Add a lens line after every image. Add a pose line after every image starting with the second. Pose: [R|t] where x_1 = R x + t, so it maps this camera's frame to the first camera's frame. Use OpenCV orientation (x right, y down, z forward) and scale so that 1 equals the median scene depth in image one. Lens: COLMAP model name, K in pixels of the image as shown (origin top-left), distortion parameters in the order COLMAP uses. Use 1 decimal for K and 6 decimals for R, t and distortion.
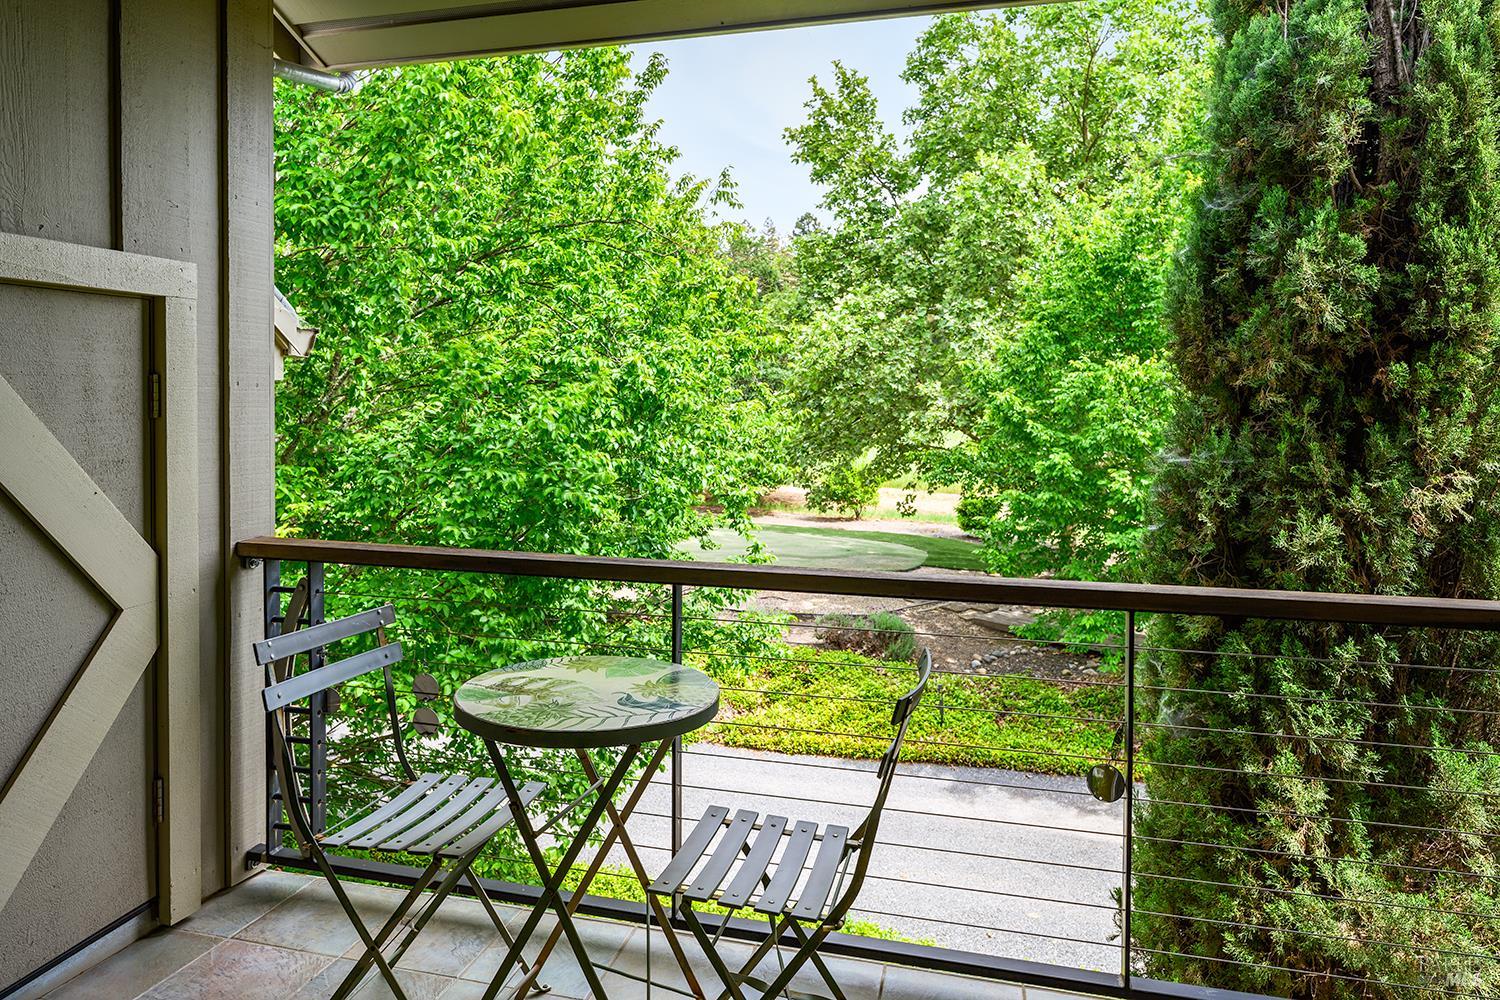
lens RADIAL K [[944.6, 0, 748.8], [0, 944.6, 499.9], [0, 0, 1]] dist [-0.035962, -0.000167]
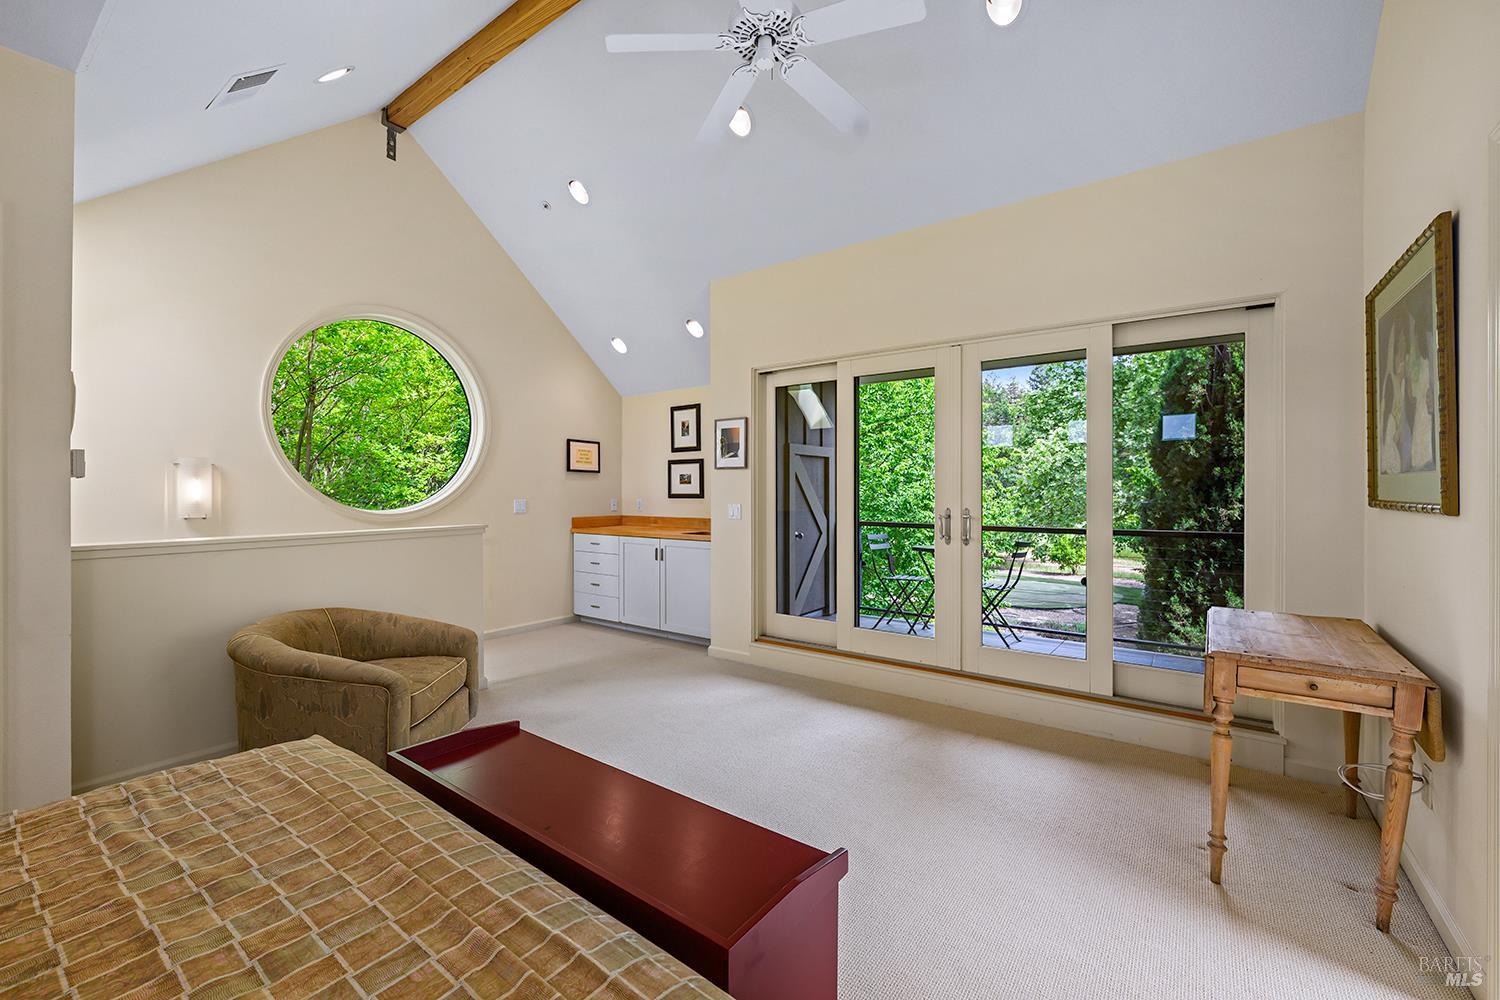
lens RADIAL K [[618.6, 0, 752.8], [0, 618.6, 489.6], [0, 0, 1]] dist [0.001278, 0.000067]
pose [[0.930722, -0.005191, -0.365691, 0.005022], [-0.037372, 0.993315, -0.109214, 0.025676], [0.363813, 0.115314, 0.924307, -0.179795]]
